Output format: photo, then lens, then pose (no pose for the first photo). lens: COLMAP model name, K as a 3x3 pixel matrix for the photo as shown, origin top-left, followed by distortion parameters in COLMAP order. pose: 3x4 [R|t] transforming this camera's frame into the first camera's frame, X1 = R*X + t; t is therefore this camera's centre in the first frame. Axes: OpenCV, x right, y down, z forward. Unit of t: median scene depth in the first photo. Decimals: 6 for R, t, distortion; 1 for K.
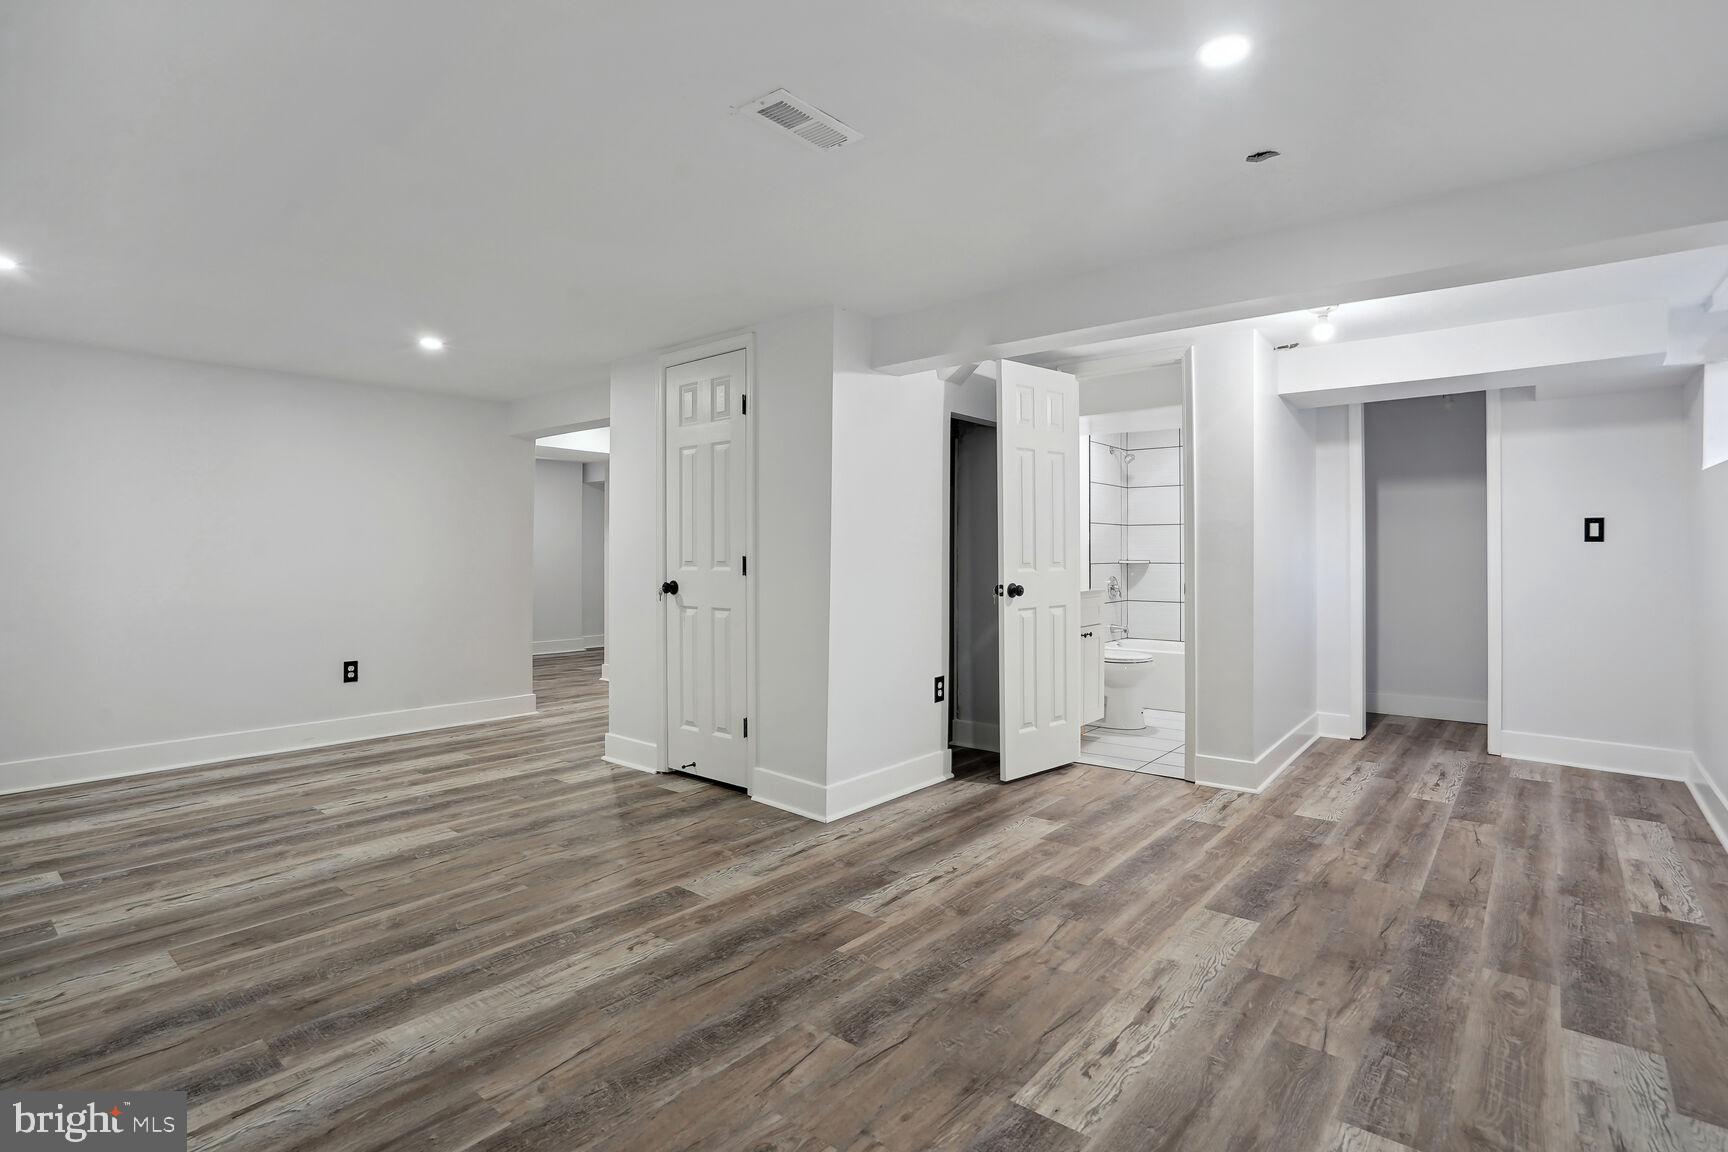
lens RADIAL K [[820.4, 0, 864.0], [0, 820.4, 576.0], [0, 0, 1]] dist [-0.018266, 0.007254]
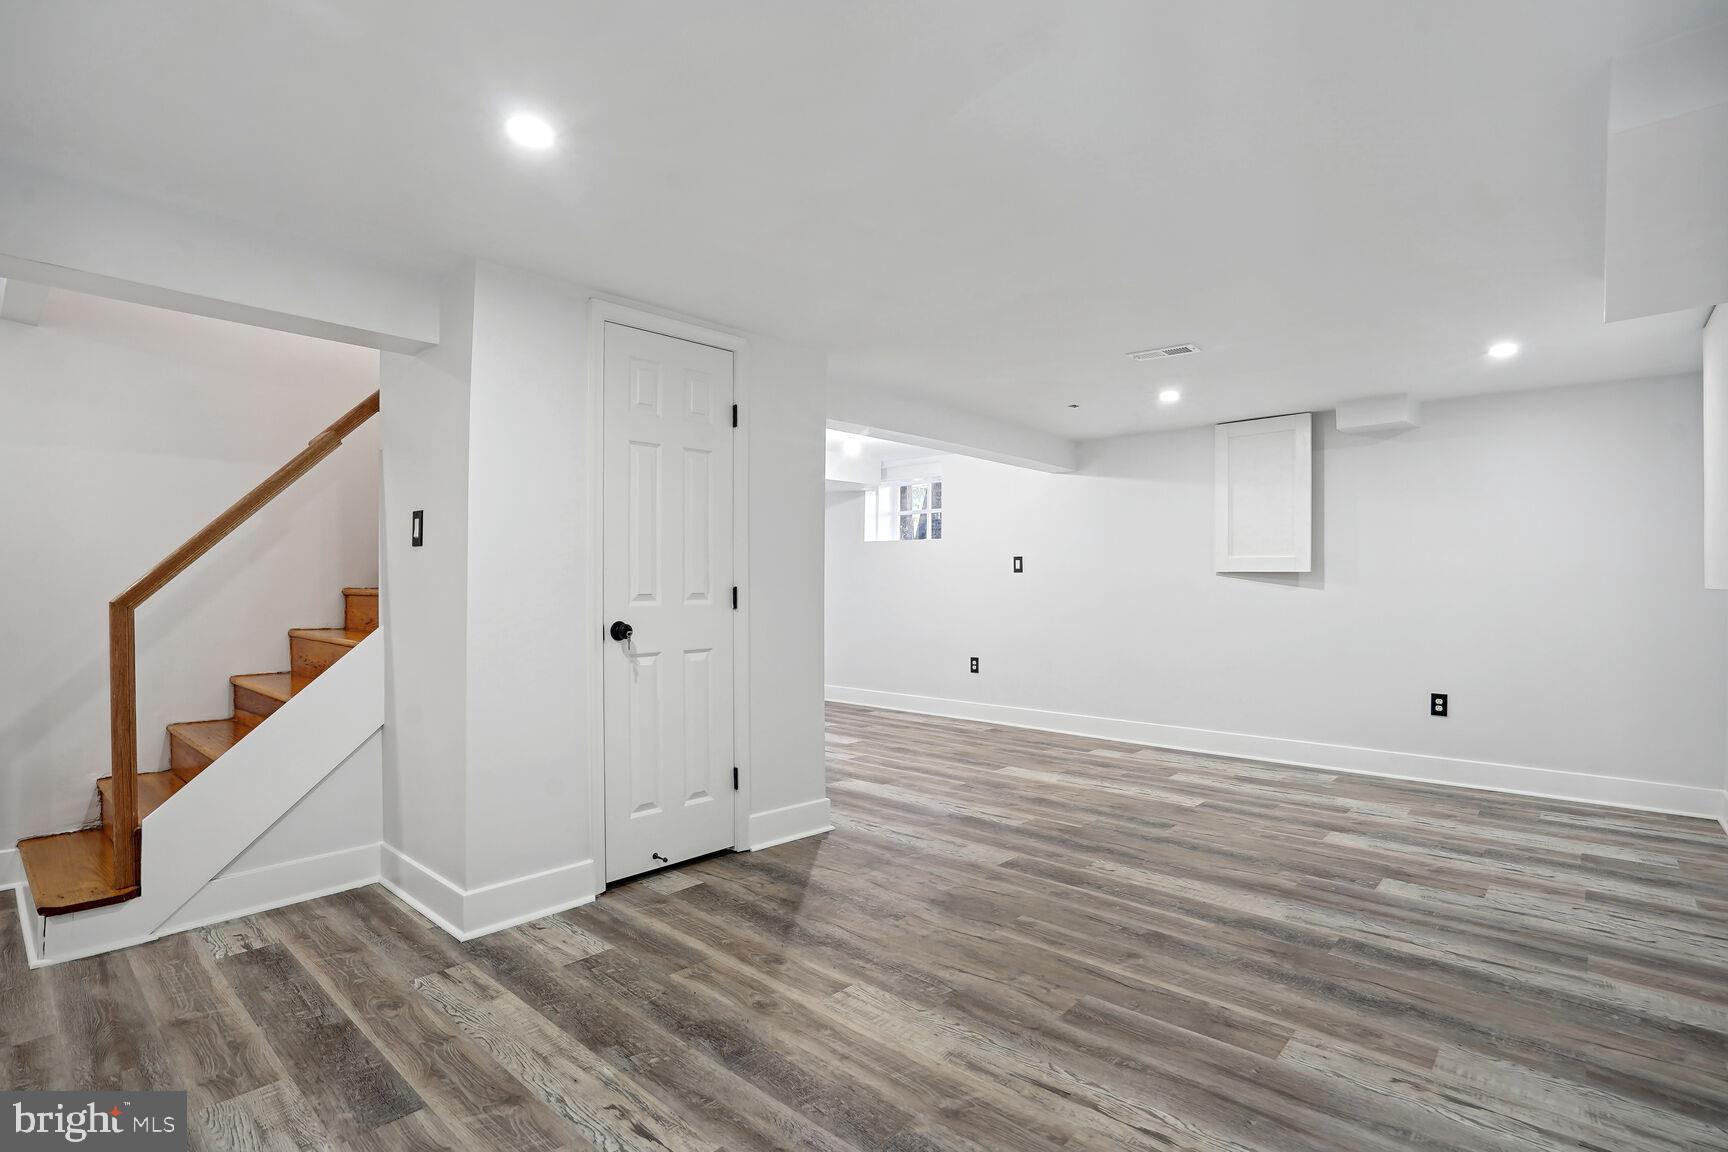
lens RADIAL K [[818.9, 0, 864.0], [0, 818.9, 576.0], [0, 0, 1]] dist [-0.000962, 0.000019]
pose [[0.036364, 0.015203, 0.999223, -1.600834], [0.012559, 0.999798, -0.015669, -0.024900], [-0.999260, 0.013119, 0.036165, 1.288493]]
